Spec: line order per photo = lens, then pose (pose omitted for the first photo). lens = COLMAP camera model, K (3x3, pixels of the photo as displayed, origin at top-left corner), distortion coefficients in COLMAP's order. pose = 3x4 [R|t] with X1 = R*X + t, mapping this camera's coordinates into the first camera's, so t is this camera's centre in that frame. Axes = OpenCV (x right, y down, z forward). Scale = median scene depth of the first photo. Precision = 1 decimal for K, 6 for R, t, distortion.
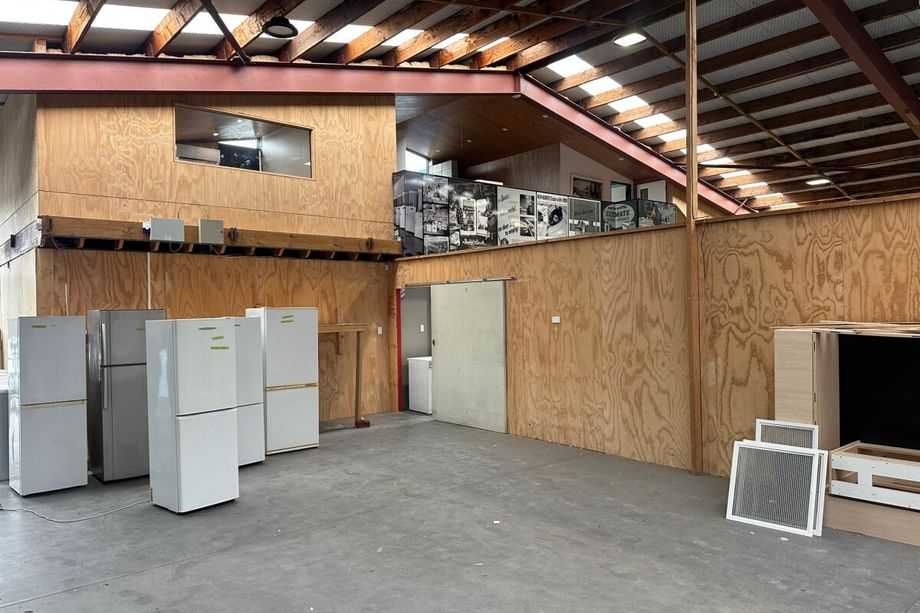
lens RADIAL K [[645.0, 0, 458.0], [0, 645.0, 312.0], [0, 0, 1]] dist [0.113345, -0.166736]
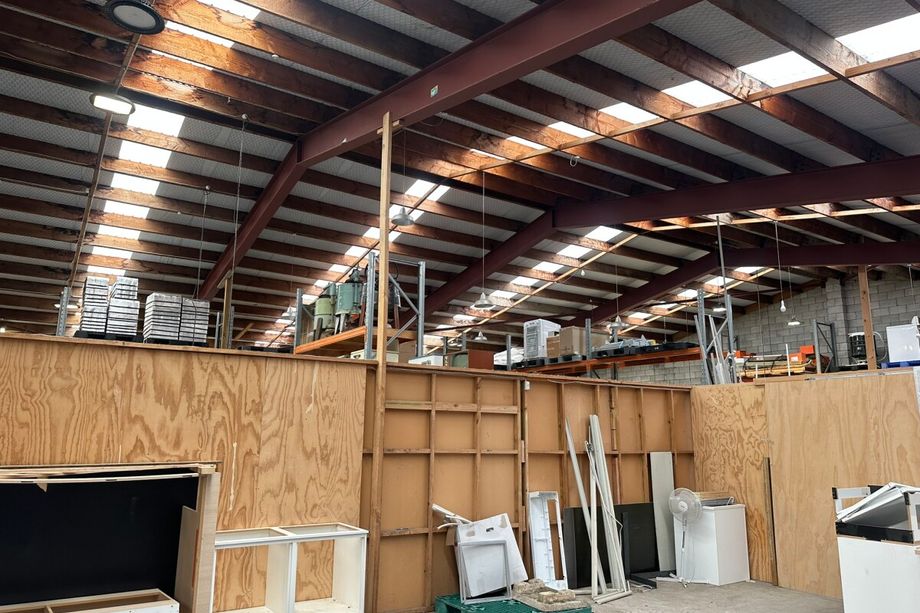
lens RADIAL K [[645.0, 0, 458.0], [0, 645.0, 312.0], [0, 0, 1]] dist [0.113345, -0.166736]
pose [[0.120244, 0.206382, 0.971055, -0.122343], [-0.007803, 0.978318, -0.206959, -0.007026], [-0.992714, 0.017308, 0.119247, 0.133258]]
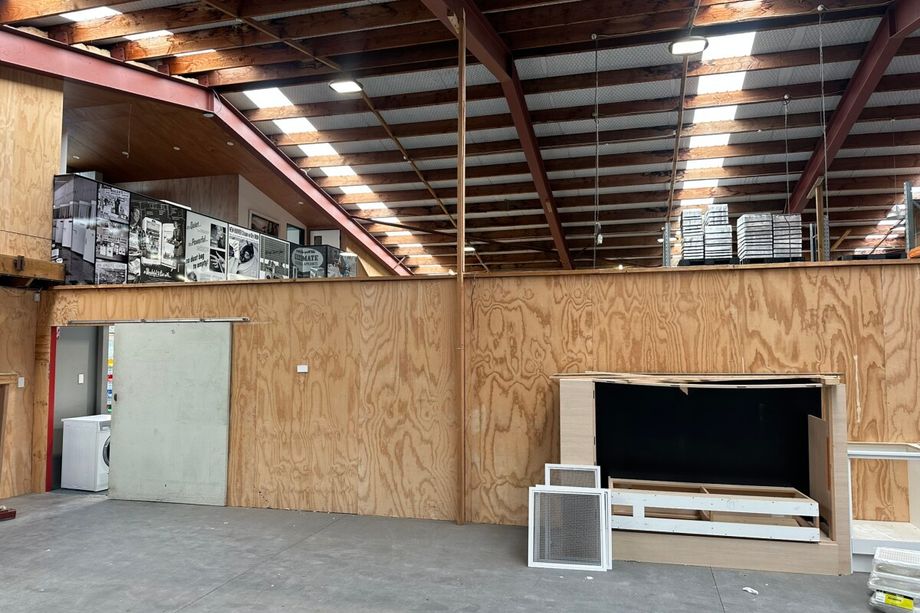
lens RADIAL K [[645.6, 0, 467.3], [0, 645.6, 308.7], [0, 0, 1]] dist [0.082051, -0.109857]
pose [[0.819964, 0.055922, 0.569677, -0.170551], [-0.012337, 0.996712, -0.080085, -0.001567], [-0.572282, 0.058639, 0.817958, 0.125243]]
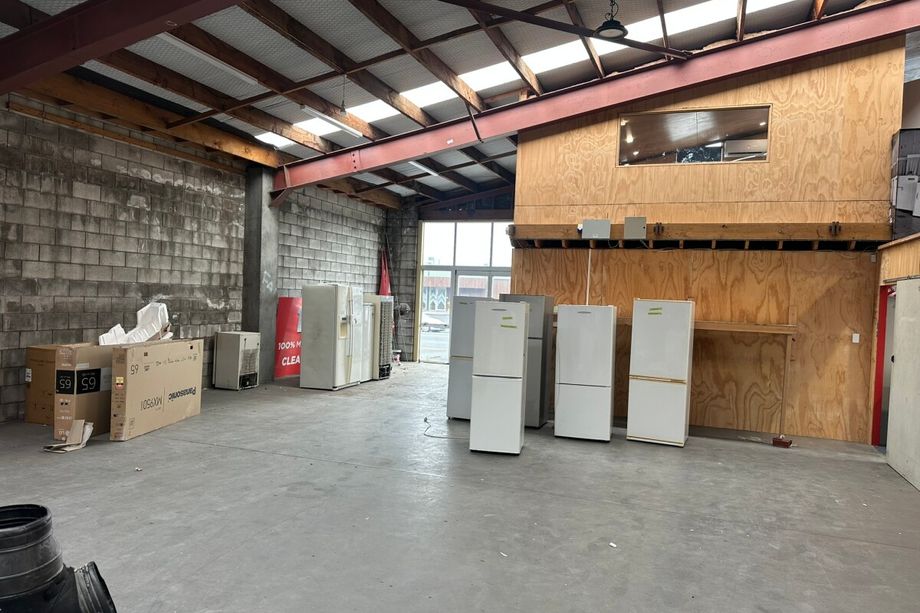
lens RADIAL K [[645.0, 0, 458.0], [0, 645.0, 312.0], [0, 0, 1]] dist [0.113345, -0.166736]
pose [[0.474496, 0.059276, -0.878260, 0.449984], [-0.055111, 0.997773, 0.037567, -0.008493], [0.878531, 0.030576, 0.476706, 0.239830]]
